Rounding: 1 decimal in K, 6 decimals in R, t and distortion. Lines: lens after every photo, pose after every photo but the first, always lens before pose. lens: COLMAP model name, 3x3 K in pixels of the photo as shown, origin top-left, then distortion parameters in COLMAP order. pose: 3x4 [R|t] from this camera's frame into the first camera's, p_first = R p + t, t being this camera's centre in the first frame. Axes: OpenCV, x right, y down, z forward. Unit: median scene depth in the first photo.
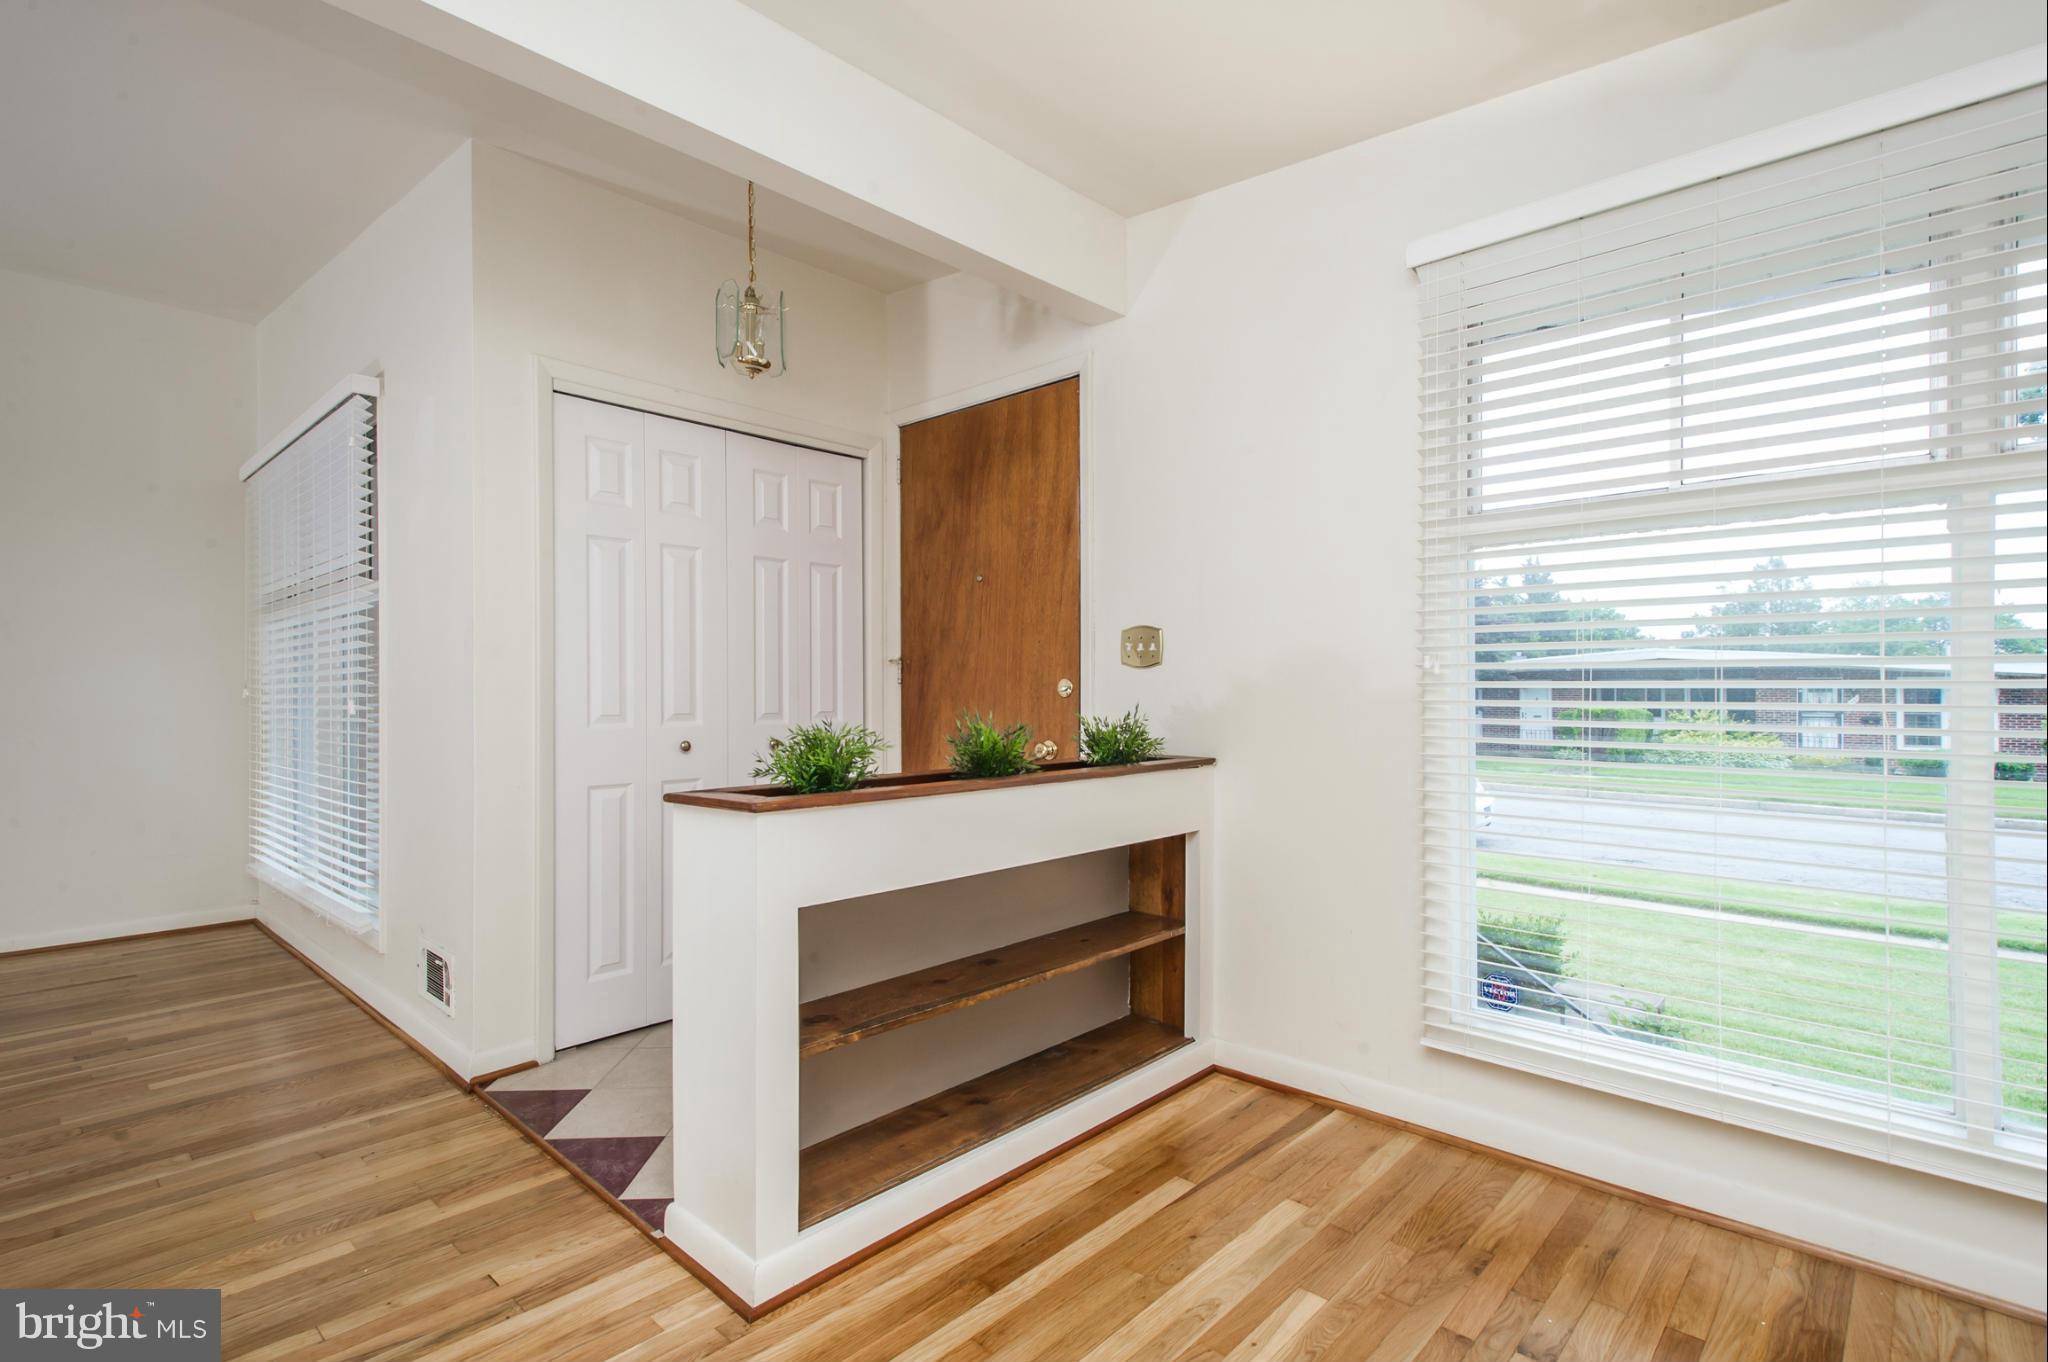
lens RADIAL K [[981.4, 0, 996.5], [0, 981.4, 681.0], [0, 0, 1]] dist [0.018972, -0.007758]
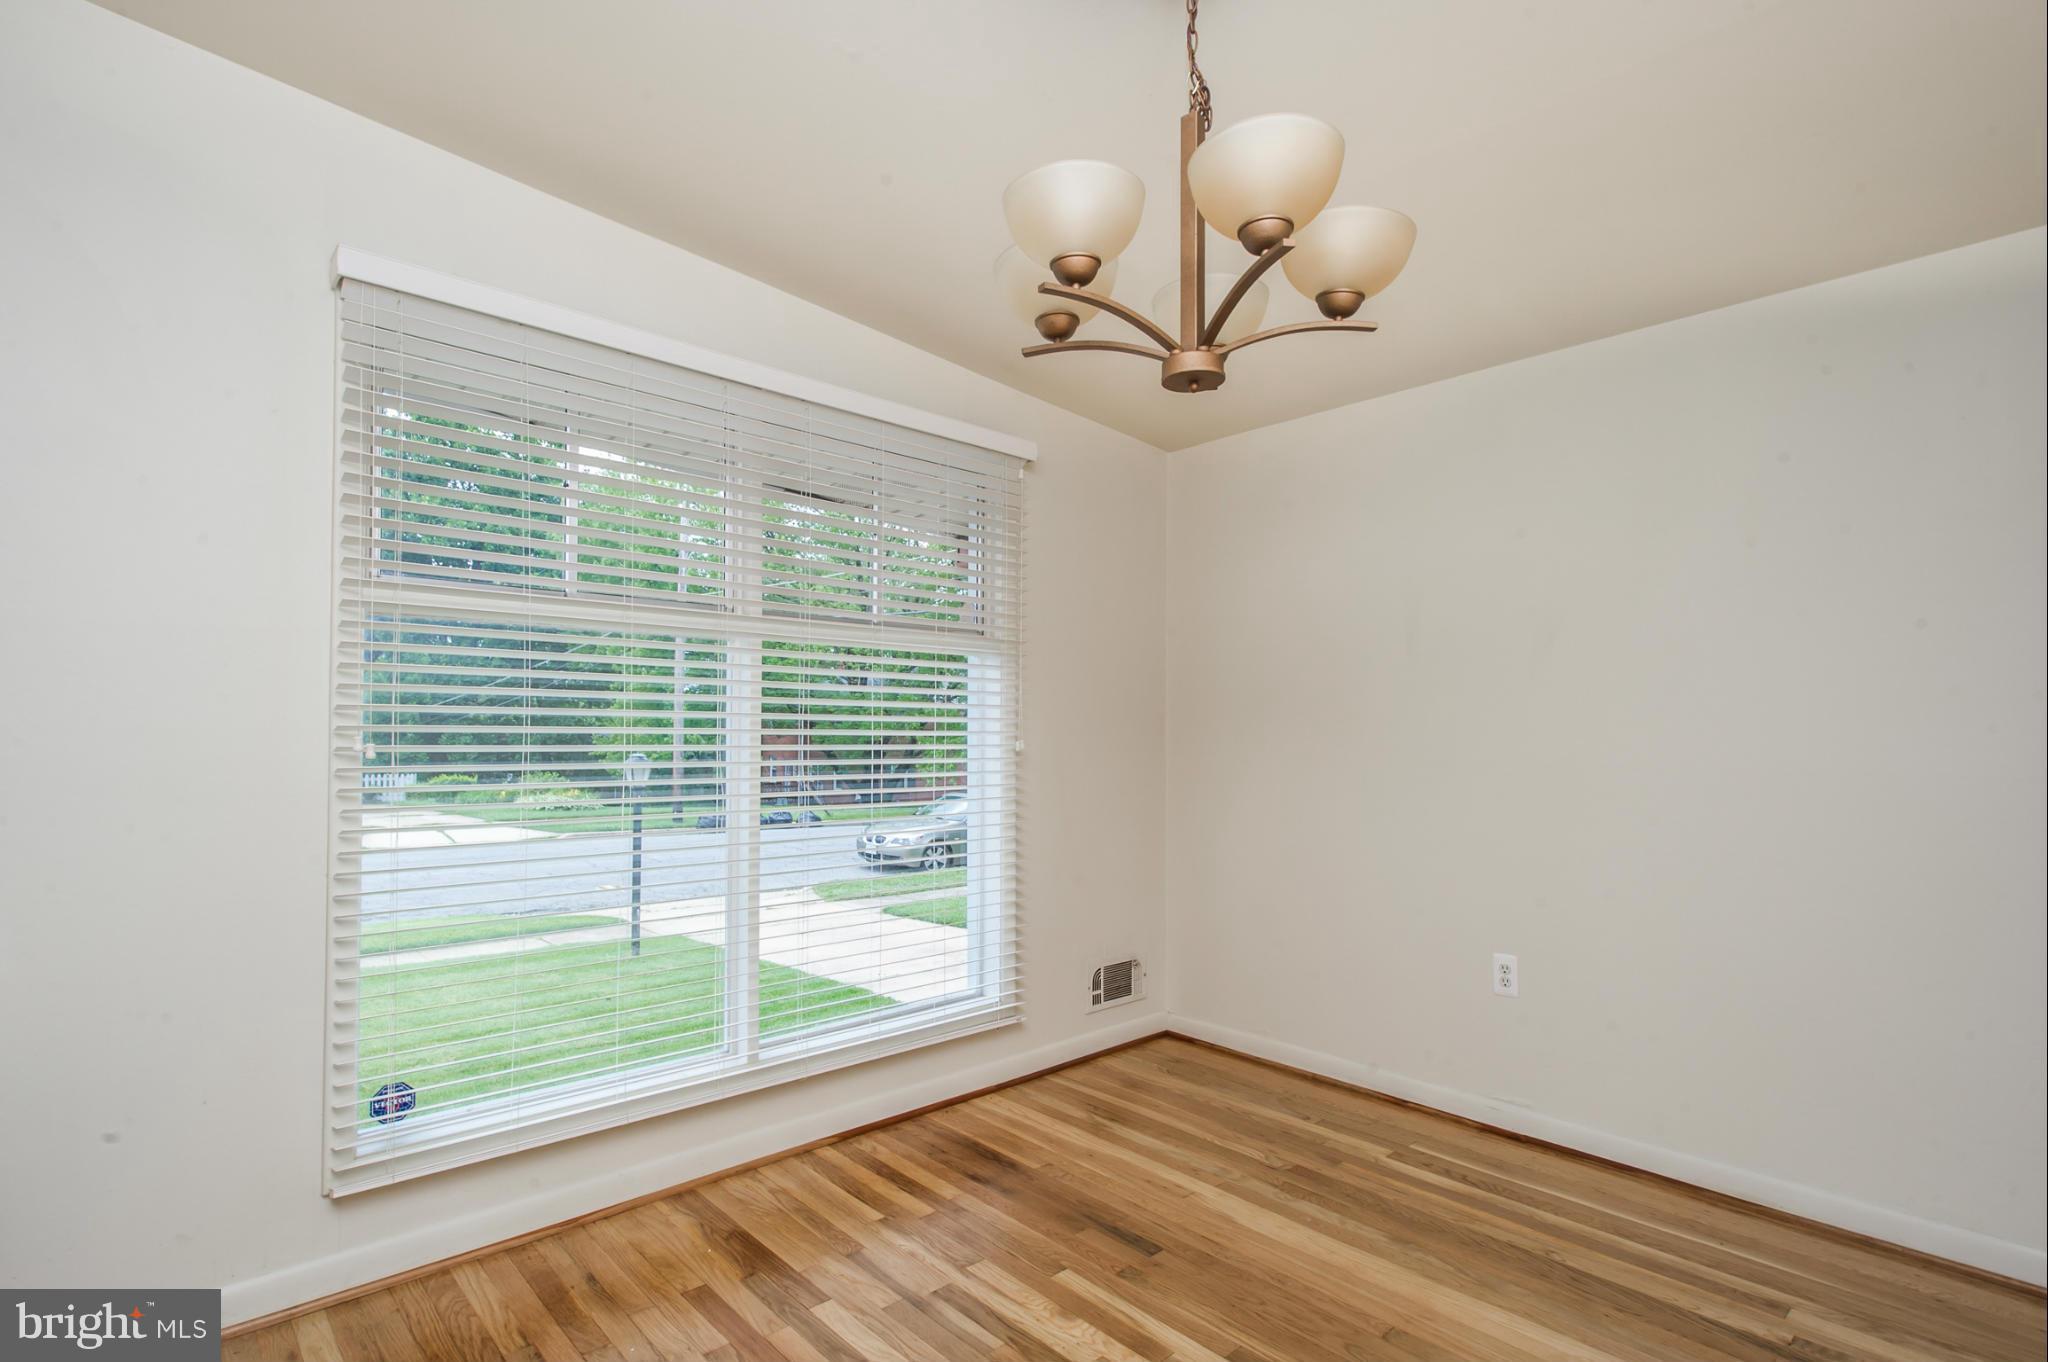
lens RADIAL K [[981.4, 0, 1043.4], [0, 981.4, 732.7], [0, 0, 1]] dist [0.018972, -0.007758]
pose [[0.060565, 0.004350, 0.998155, -0.338034], [-0.013919, 0.999897, -0.003513, -0.030745], [-0.998067, -0.013680, 0.060619, 0.311800]]
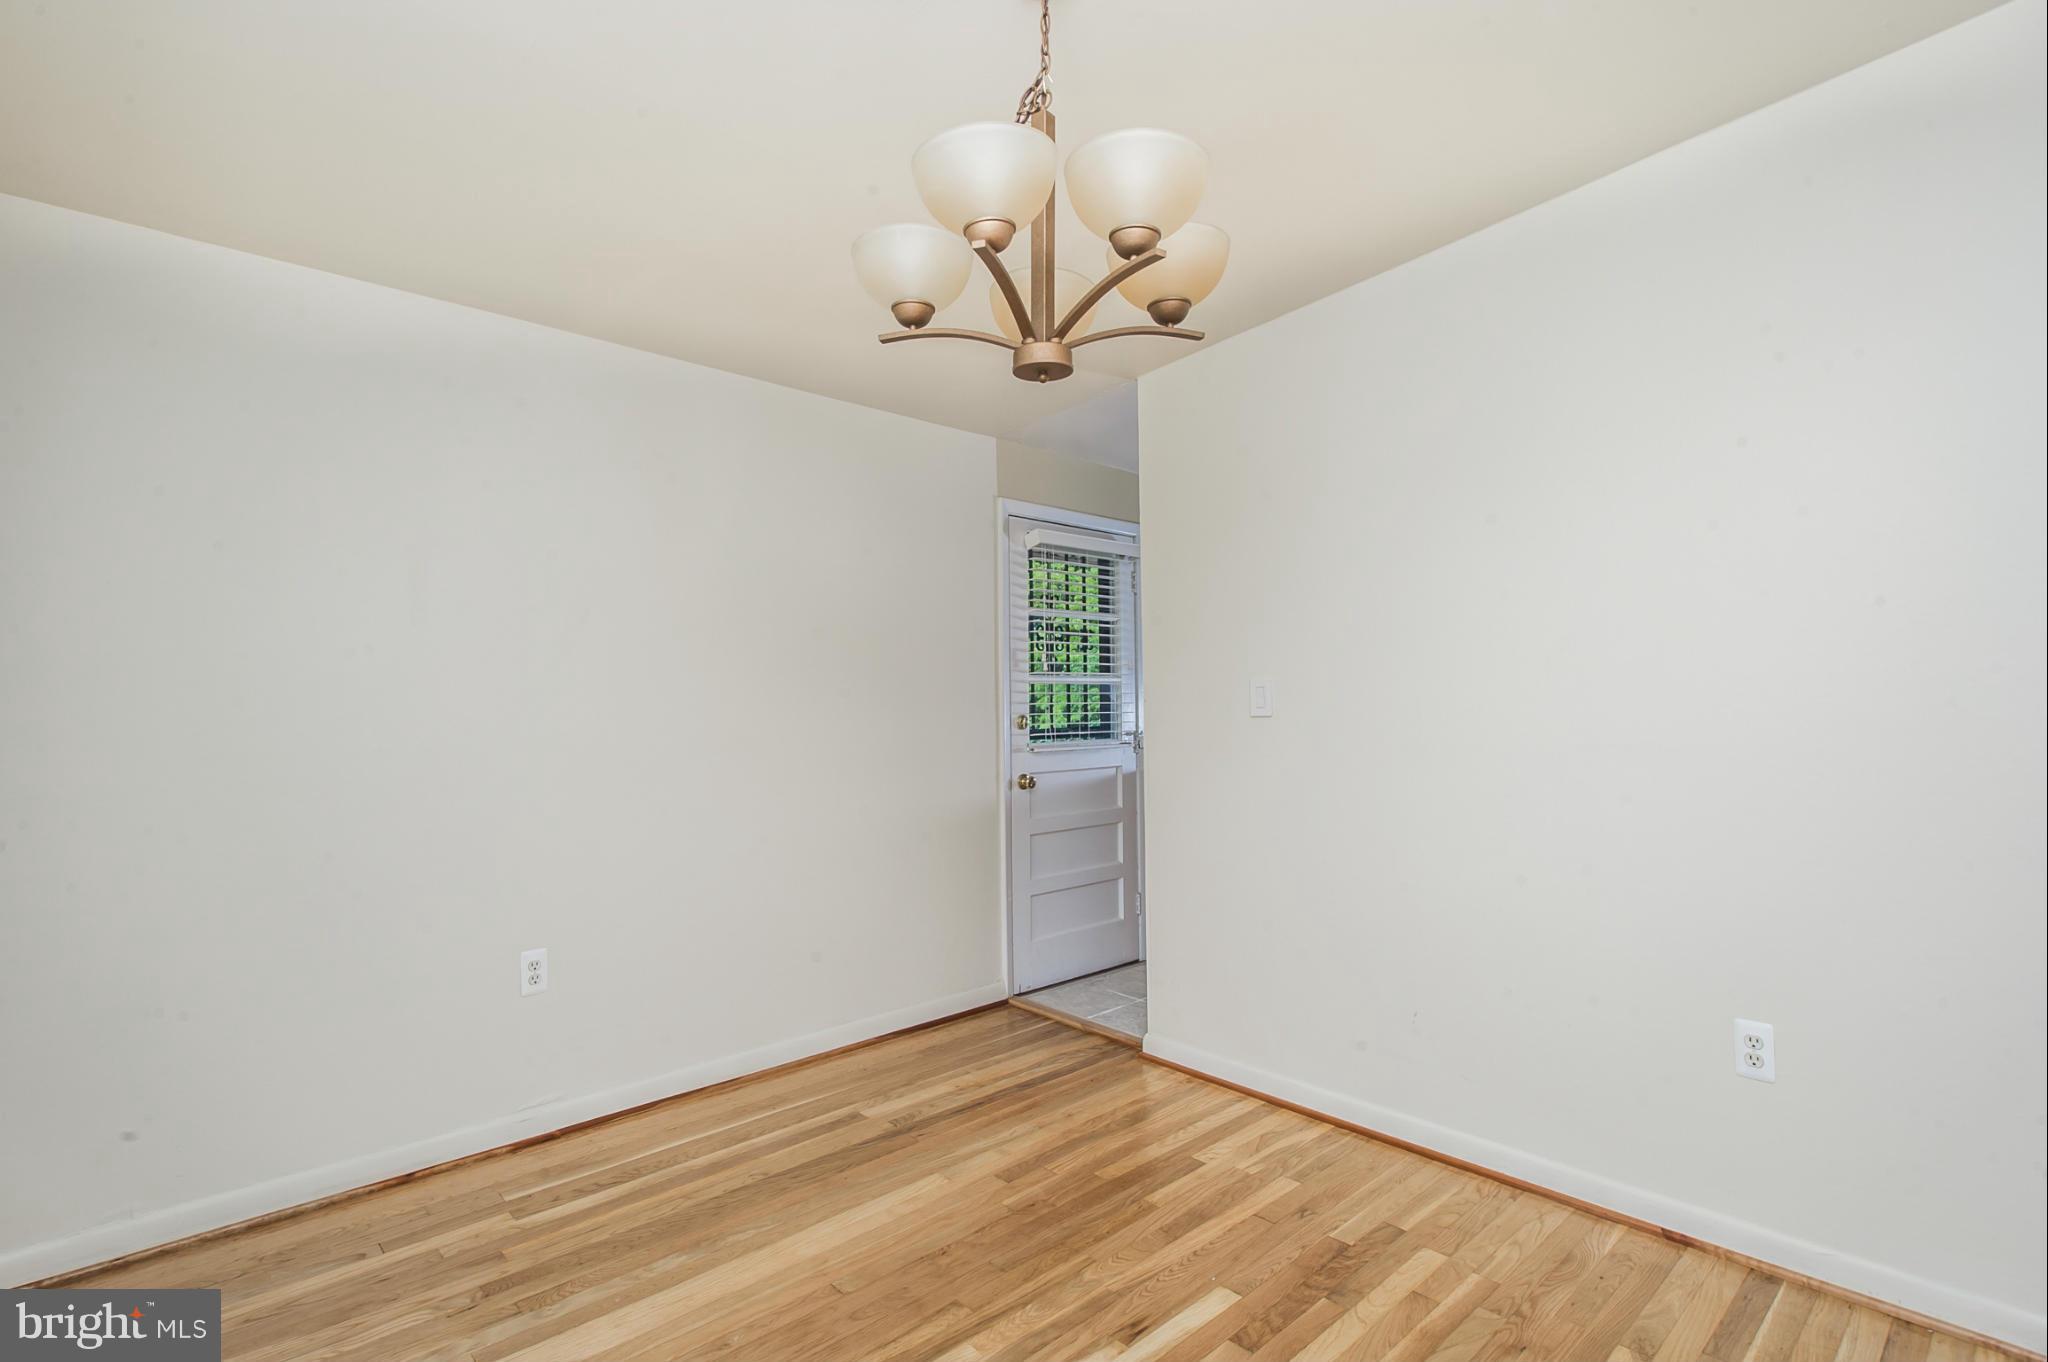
lens RADIAL K [[981.4, 0, 1003.5], [0, 981.4, 675.9], [0, 0, 1]] dist [0.018972, -0.007758]
pose [[-0.997315, 0.012417, 0.072171, 0.227970], [0.010159, 0.999450, -0.031574, -0.042852], [-0.072524, -0.030757, -0.996892, 0.871439]]
